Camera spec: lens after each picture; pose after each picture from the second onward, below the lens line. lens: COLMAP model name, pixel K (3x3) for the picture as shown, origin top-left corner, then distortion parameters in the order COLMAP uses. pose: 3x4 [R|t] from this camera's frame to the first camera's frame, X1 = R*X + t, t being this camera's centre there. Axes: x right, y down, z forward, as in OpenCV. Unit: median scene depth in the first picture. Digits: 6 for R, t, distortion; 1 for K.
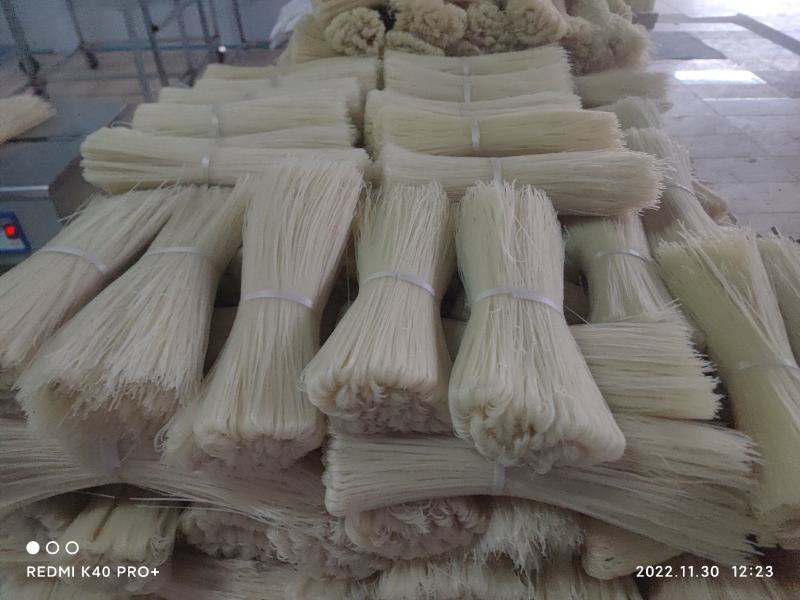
lens RADIAL K [[607.8, 0, 400.0], [0, 607.8, 300.0], [0, 0, 1]] dist [-0.080097, 0.050935]
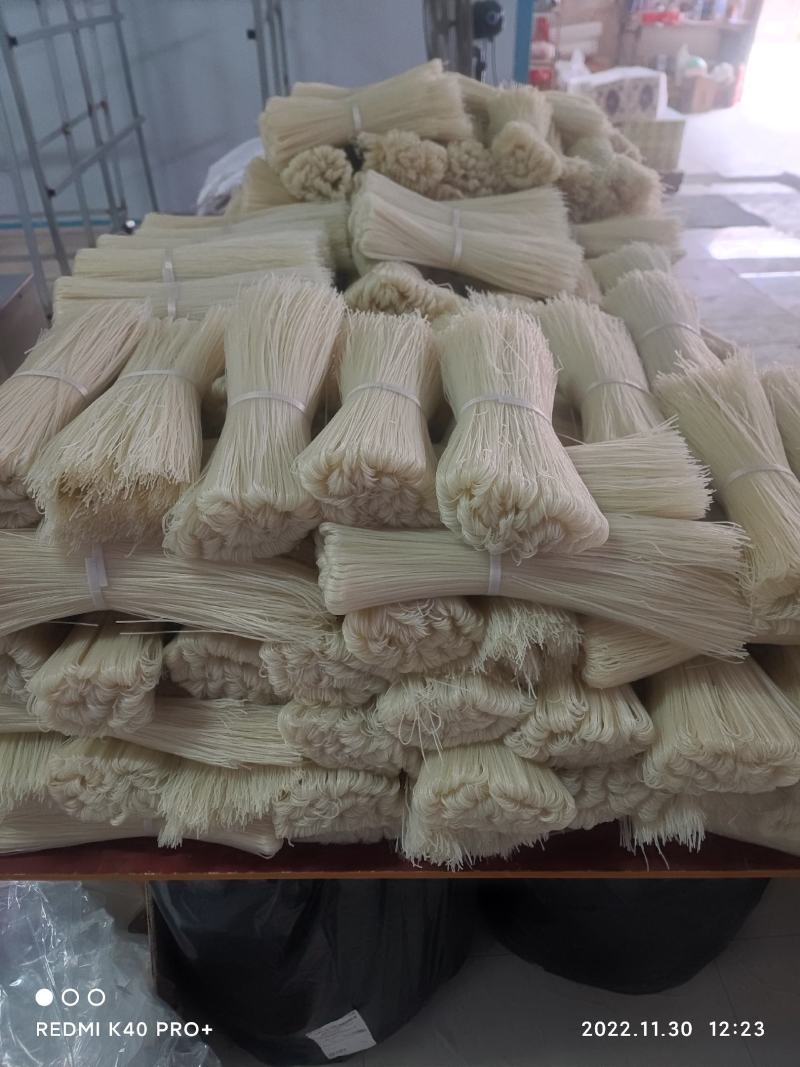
lens RADIAL K [[810.6, 0, 414.3], [0, 810.6, 565.9], [0, 0, 1]] dist [-0.080097, 0.050935]
pose [[0.997985, -0.034582, 0.053195, -0.017333], [0.034651, 0.999399, -0.000370, 0.122567], [-0.053150, 0.002212, 0.998584, -0.150746]]
